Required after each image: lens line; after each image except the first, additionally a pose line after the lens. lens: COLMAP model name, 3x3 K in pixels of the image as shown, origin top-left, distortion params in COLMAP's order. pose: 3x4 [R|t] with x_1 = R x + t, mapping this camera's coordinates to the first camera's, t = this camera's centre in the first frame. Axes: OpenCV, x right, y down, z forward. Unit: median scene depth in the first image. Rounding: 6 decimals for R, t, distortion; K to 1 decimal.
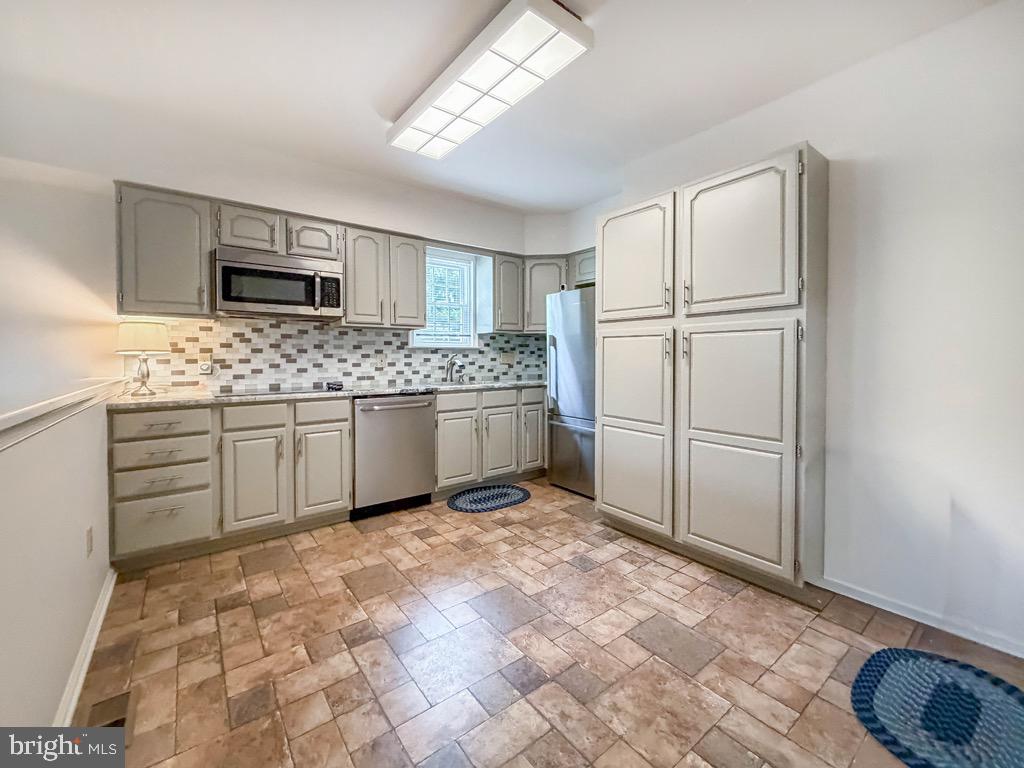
lens RADIAL K [[422.8, 0, 508.8], [0, 422.8, 364.0], [0, 0, 1]] dist [-0.001317, 0.000796]
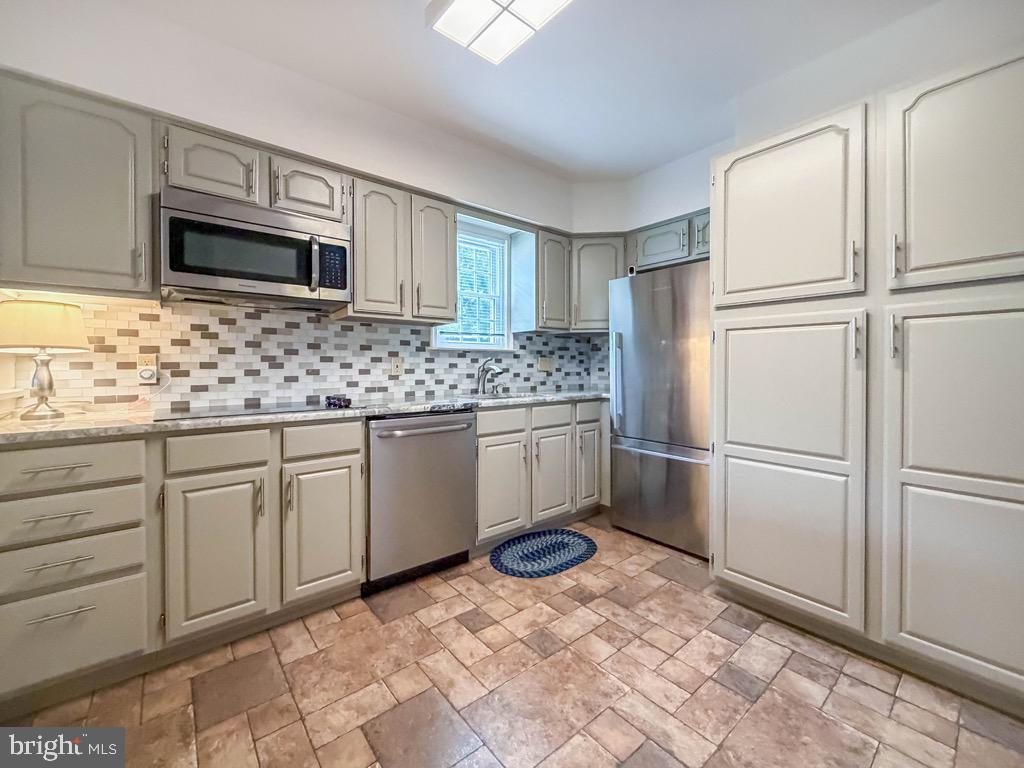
lens RADIAL K [[422.8, 0, 496.6], [0, 422.8, 369.6], [0, 0, 1]] dist [-0.001317, 0.000796]
pose [[0.999941, -0.002576, 0.010555, -0.162798], [0.002694, 0.999933, -0.011248, 0.008720], [-0.010525, 0.011276, 0.999881, 0.307432]]
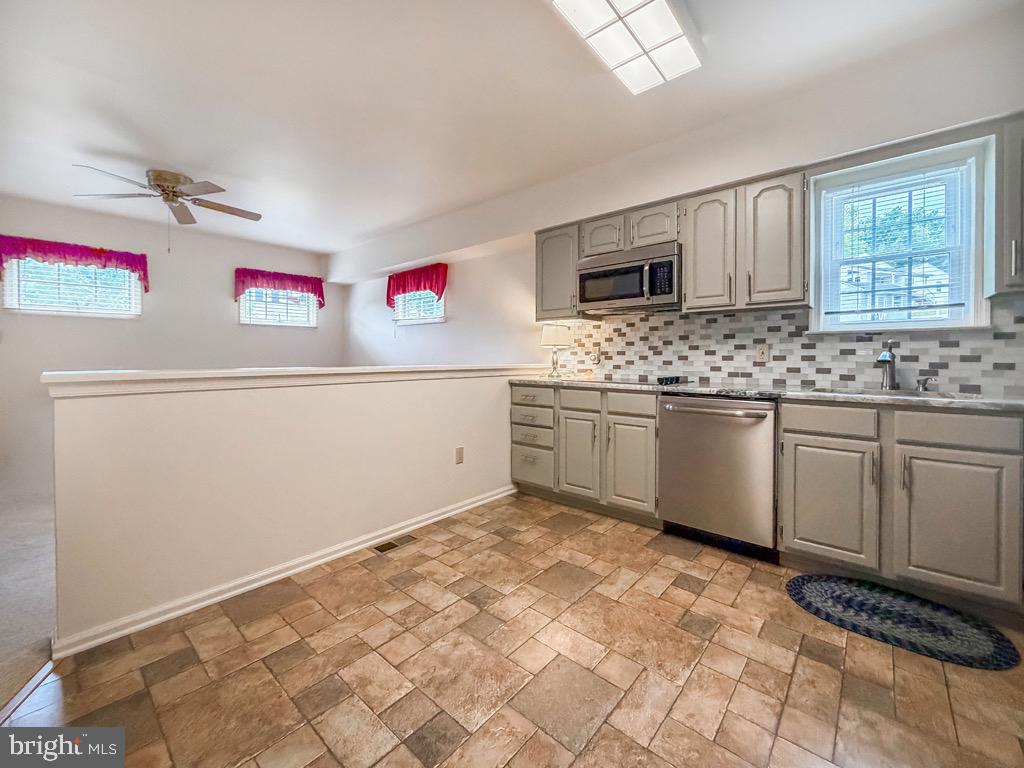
lens RADIAL K [[434.7, 0, 527.0], [0, 434.7, 362.7], [0, 0, 1]] dist [-0.000281, -0.000892]
pose [[0.189036, 0.014272, -0.981866, 0.468669], [-0.016632, 0.999797, 0.011331, 0.009523], [0.981829, 0.014188, 0.189235, 0.543728]]
